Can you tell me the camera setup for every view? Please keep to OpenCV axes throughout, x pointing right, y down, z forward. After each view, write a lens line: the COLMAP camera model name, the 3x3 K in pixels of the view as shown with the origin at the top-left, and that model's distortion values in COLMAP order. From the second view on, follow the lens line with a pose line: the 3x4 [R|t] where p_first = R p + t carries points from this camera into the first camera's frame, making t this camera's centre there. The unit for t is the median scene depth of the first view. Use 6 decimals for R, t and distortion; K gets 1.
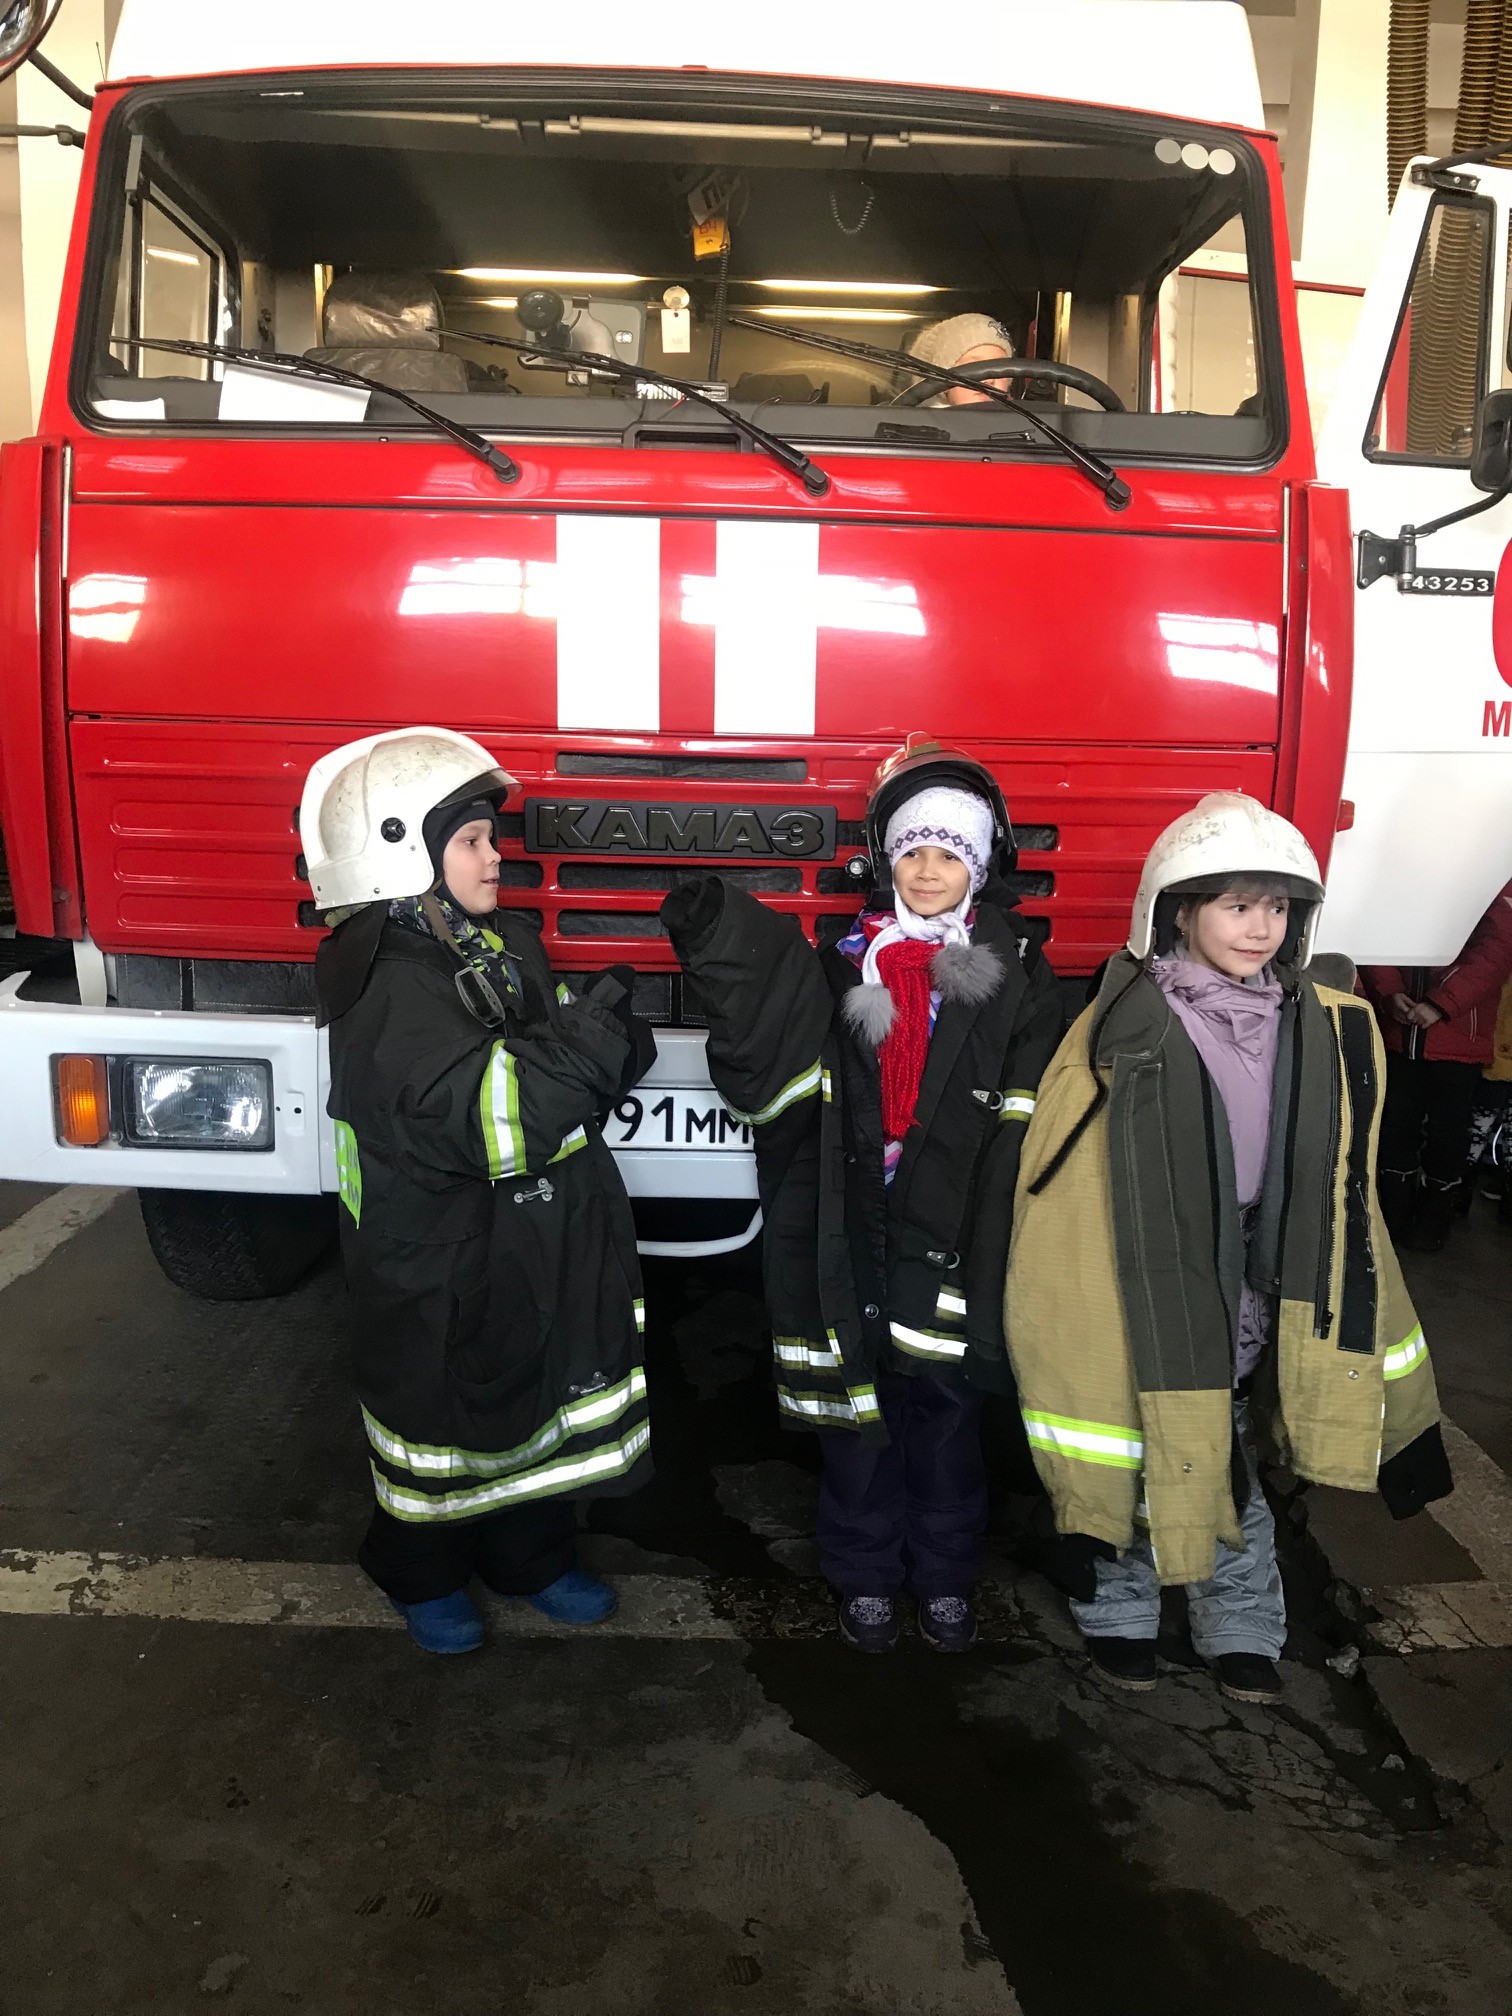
lens RADIAL K [[1670.8, 0, 757.5], [0, 1670.8, 996.7], [0, 0, 1]] dist [0.022545, -0.032954]
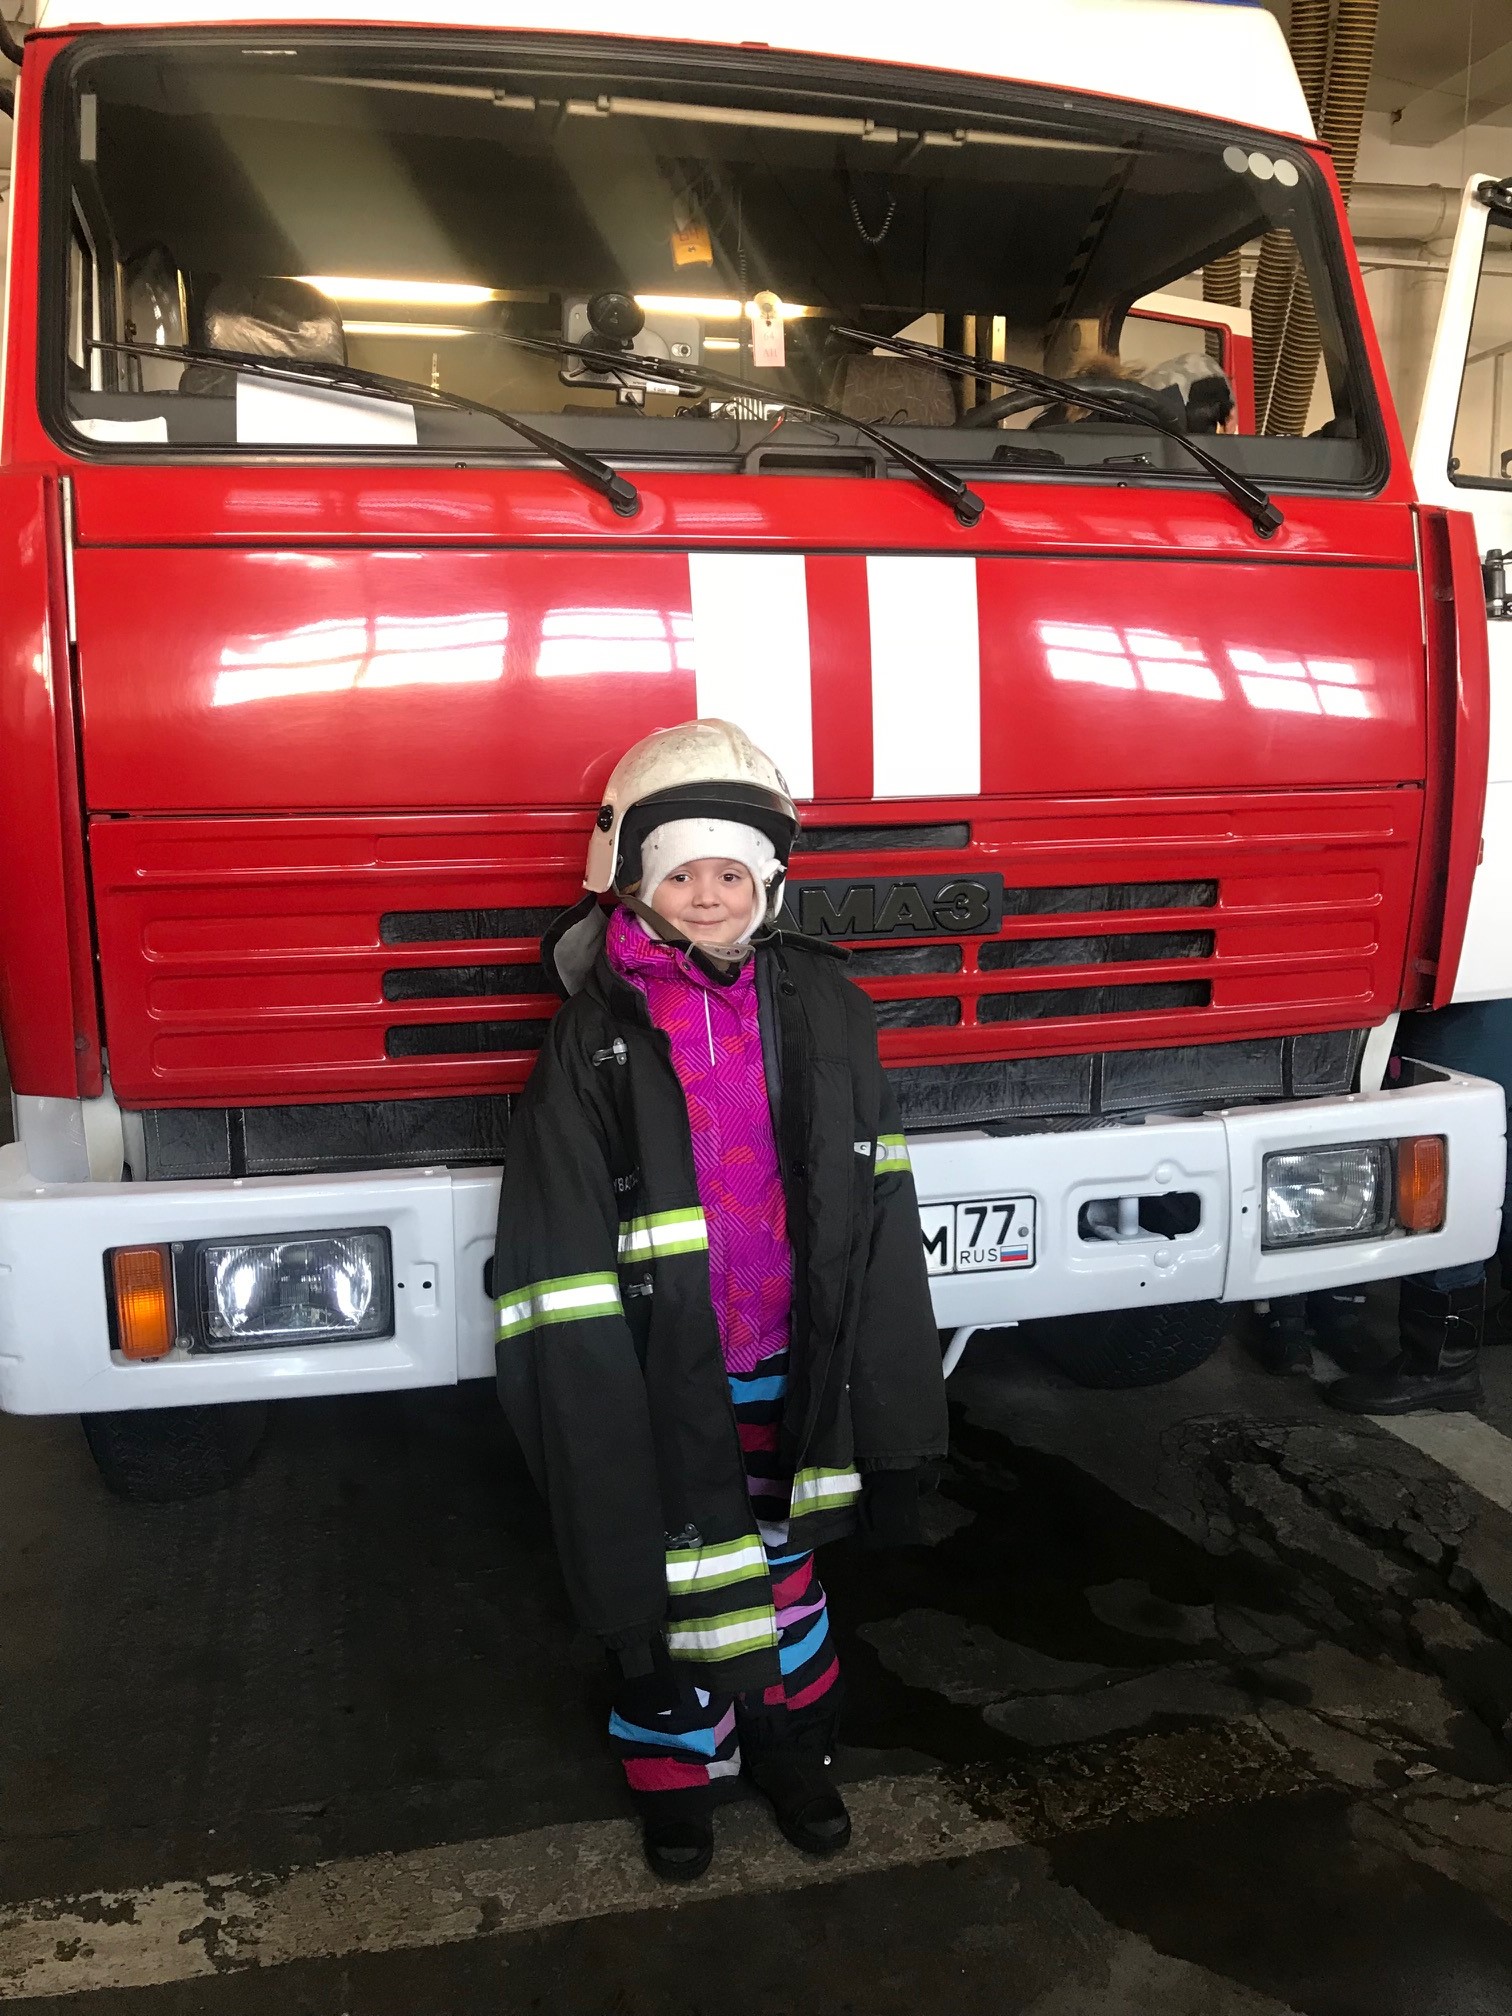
lens RADIAL K [[1670.8, 0, 754.4], [0, 1670.8, 1000.4], [0, 0, 1]] dist [0.022545, -0.032954]
pose [[0.971878, -0.076224, 0.222808, -0.284058], [0.080902, 0.996651, -0.011930, -0.046366], [-0.221152, 0.029620, 0.974789, 0.164681]]
